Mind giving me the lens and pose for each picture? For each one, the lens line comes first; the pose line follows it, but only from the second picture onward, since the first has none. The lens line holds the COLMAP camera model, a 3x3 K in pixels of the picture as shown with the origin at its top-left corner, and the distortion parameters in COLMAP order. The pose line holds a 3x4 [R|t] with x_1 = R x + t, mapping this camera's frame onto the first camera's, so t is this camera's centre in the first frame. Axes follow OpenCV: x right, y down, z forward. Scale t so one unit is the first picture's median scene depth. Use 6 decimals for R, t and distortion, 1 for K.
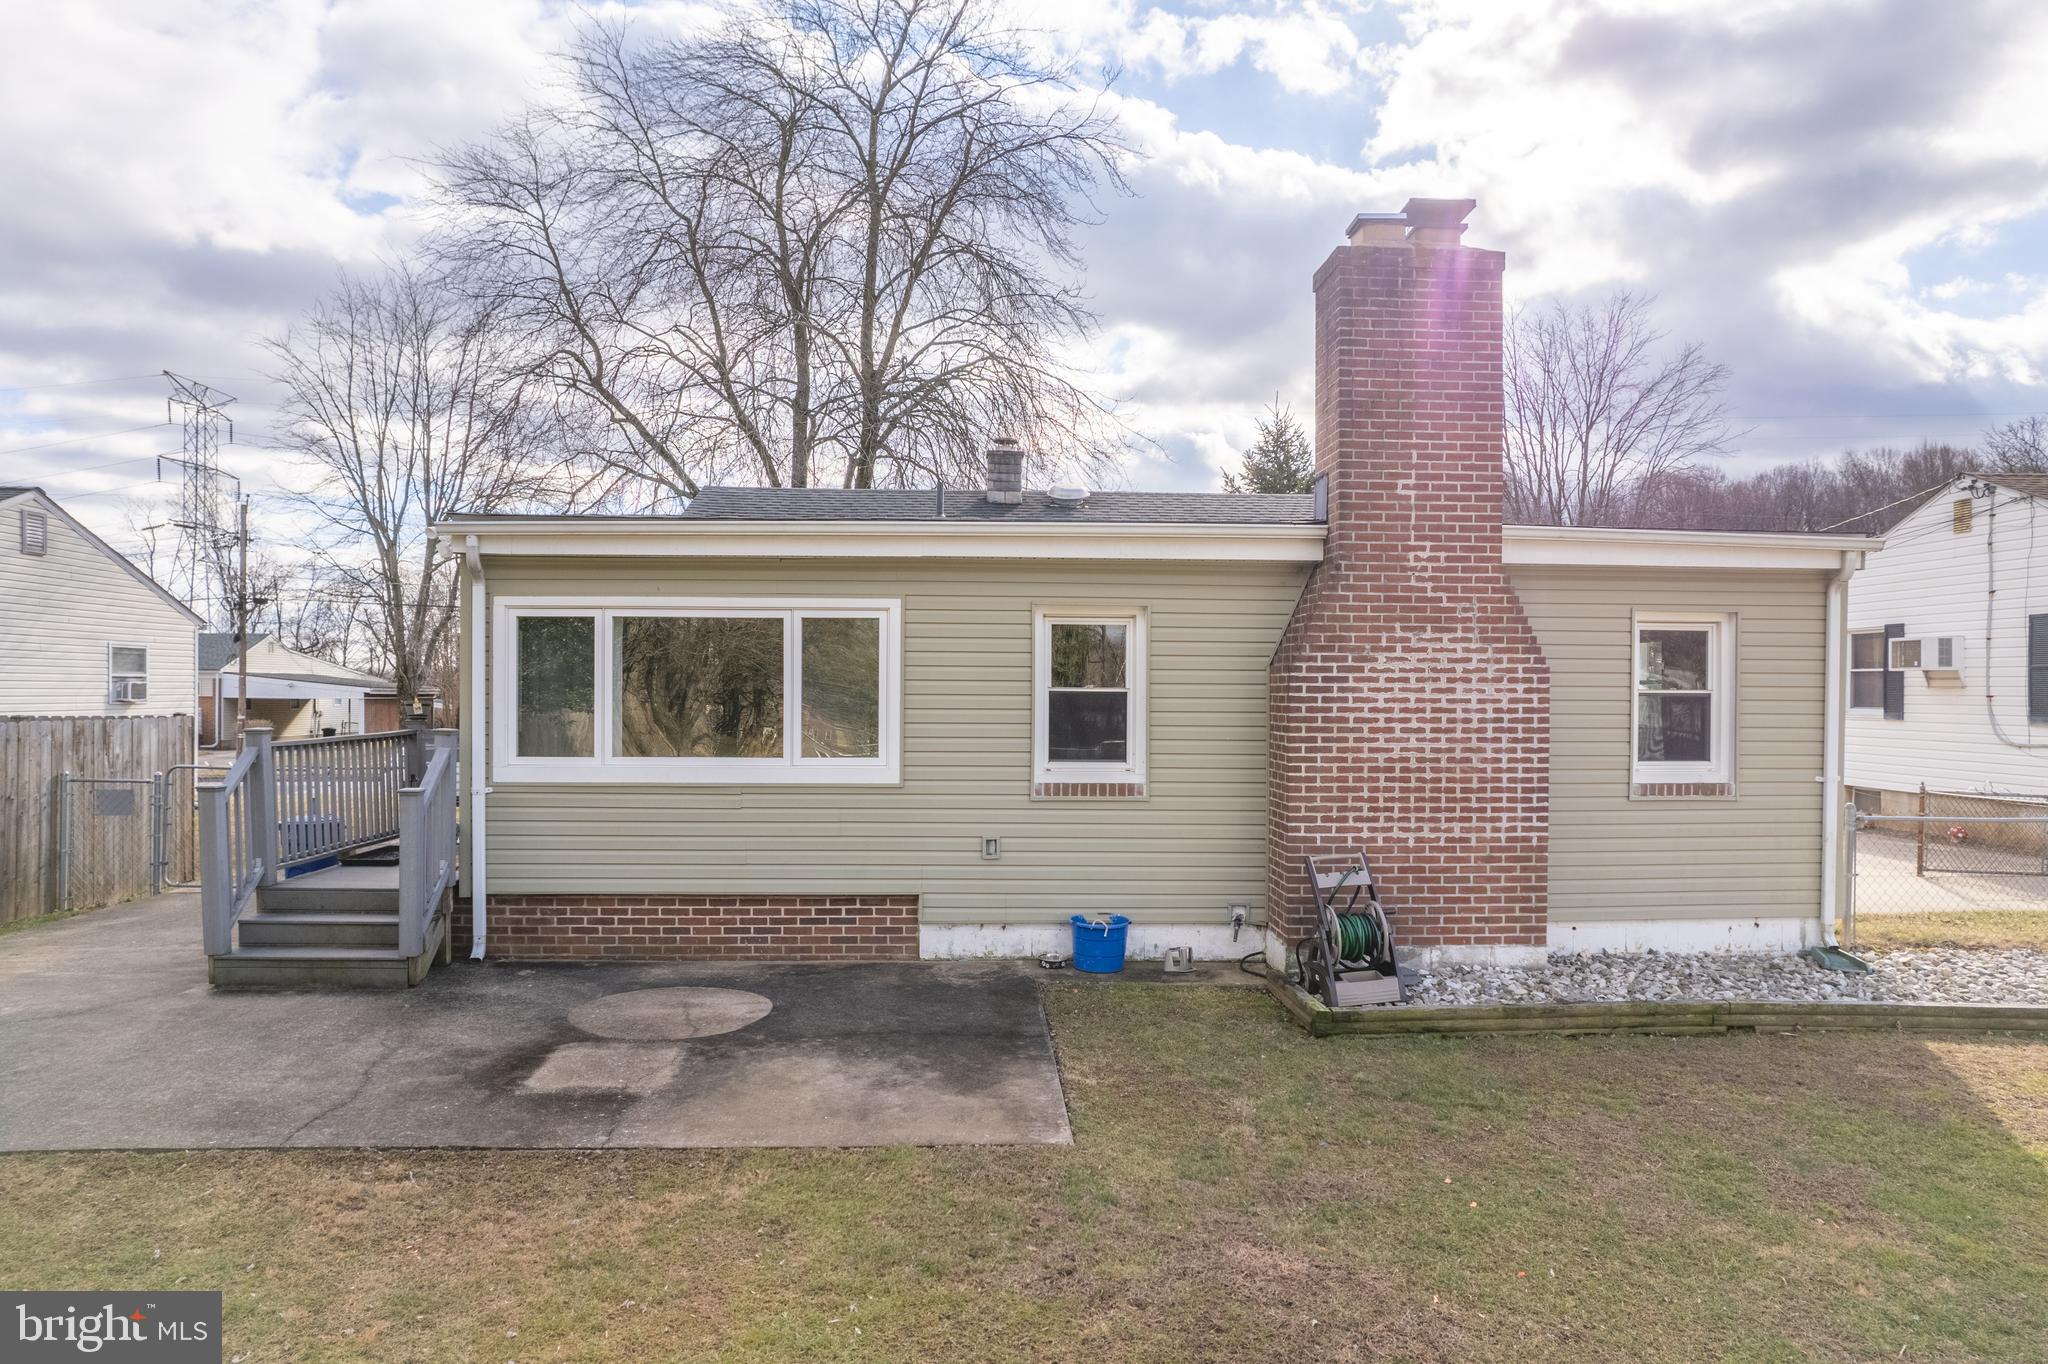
lens RADIAL K [[1309.3, 0, 1033.2], [0, 1309.3, 689.7], [0, 0, 1]] dist [-0.072787, 0.059158]
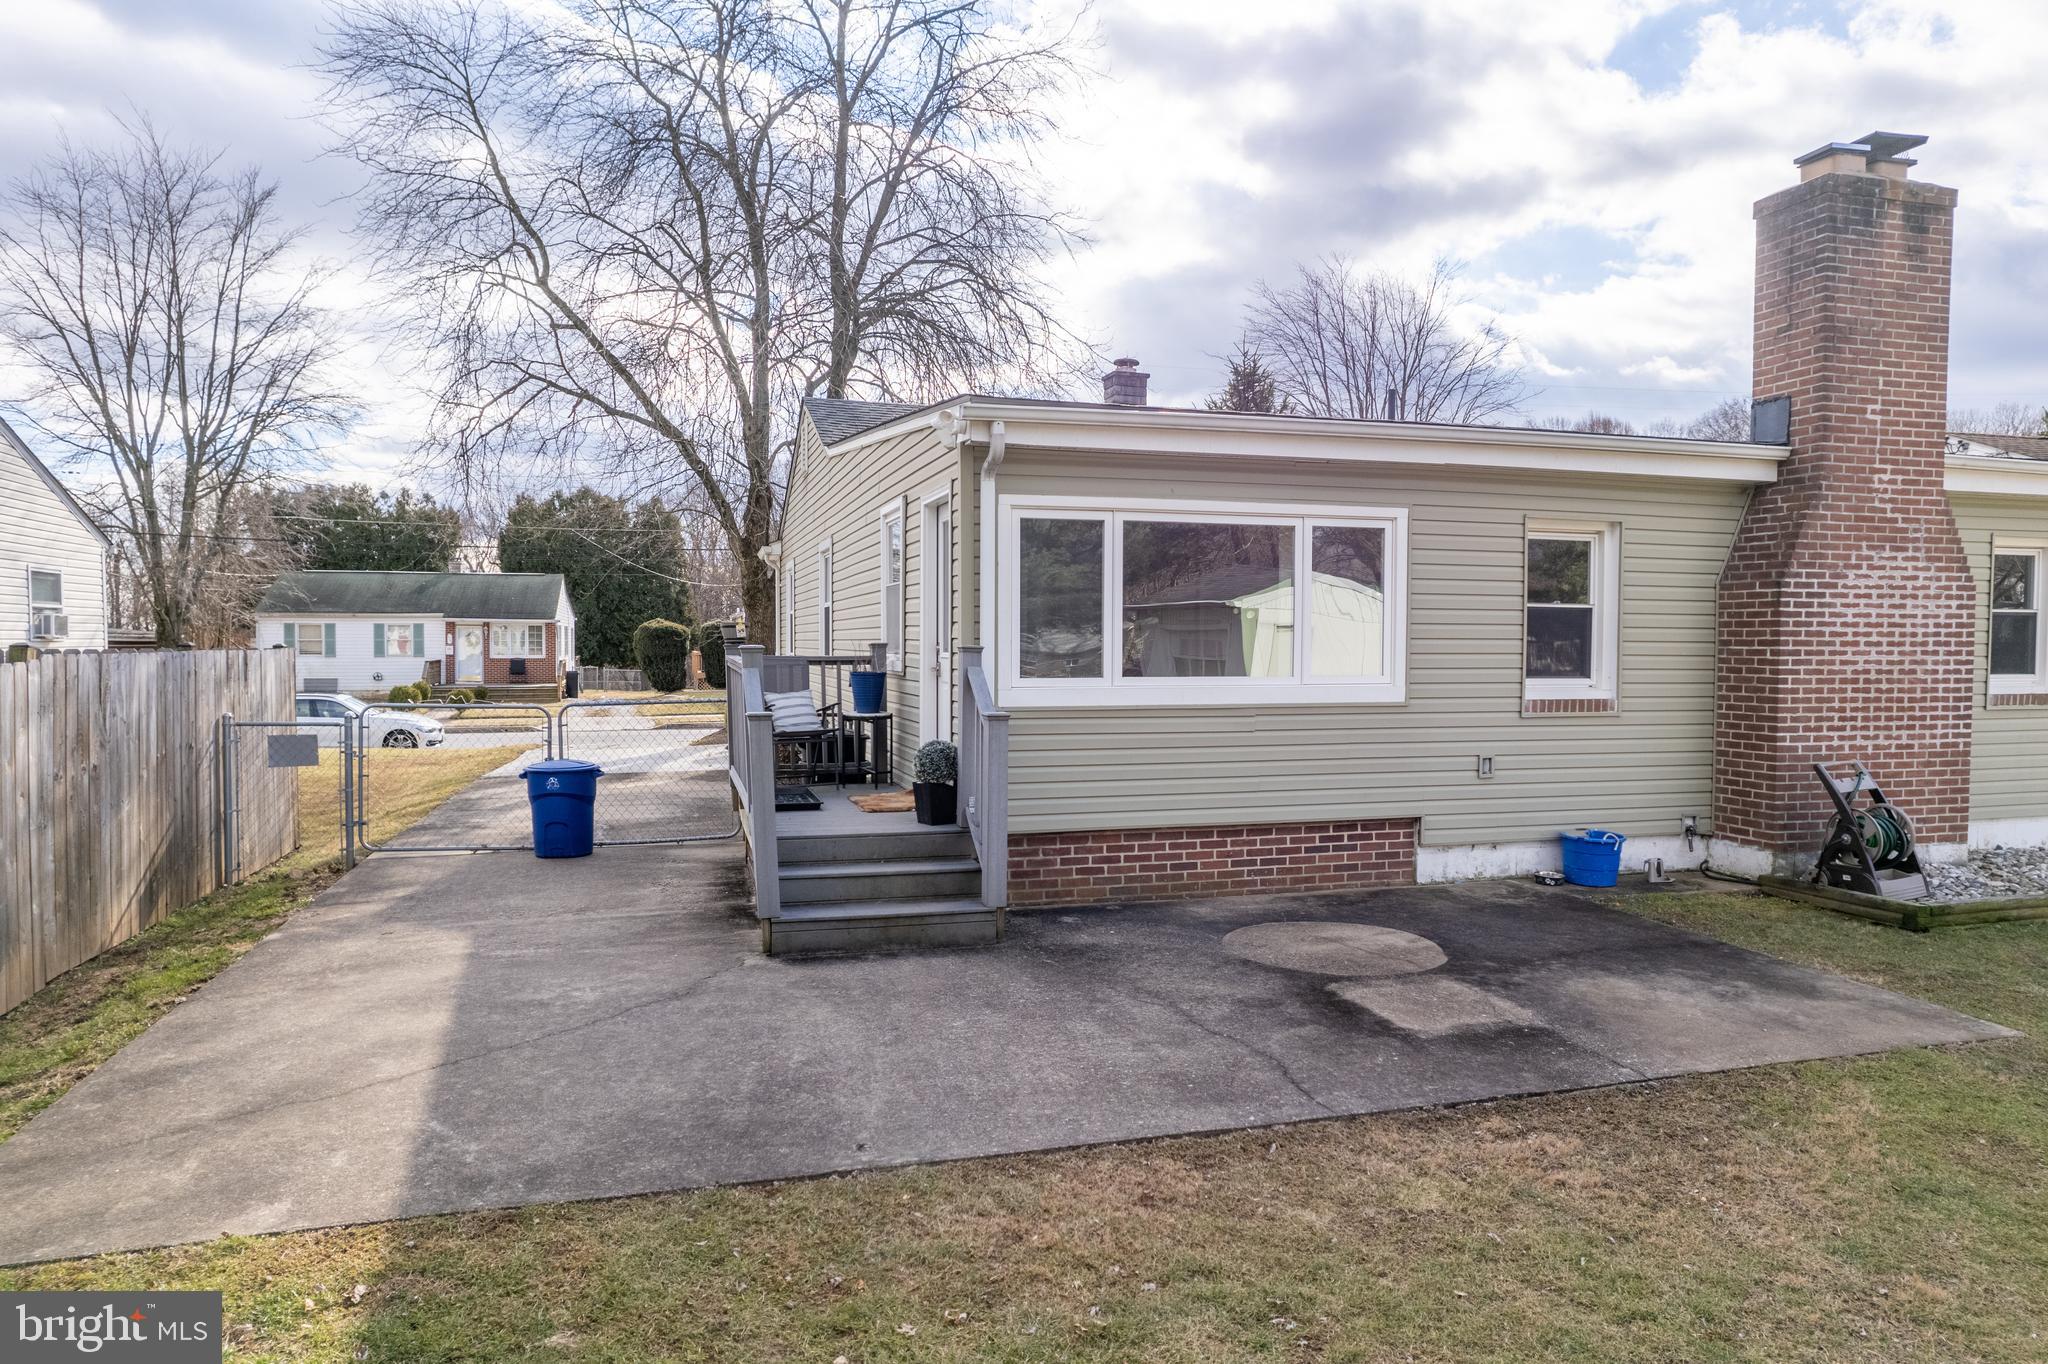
lens RADIAL K [[1309.3, 0, 1033.2], [0, 1309.3, 689.7], [0, 0, 1]] dist [-0.072787, 0.059158]
pose [[0.973899, -0.011644, 0.226685, -0.610066], [0.002774, 0.999219, 0.039410, 0.025444], [-0.226967, -0.037753, 0.973170, 0.138434]]
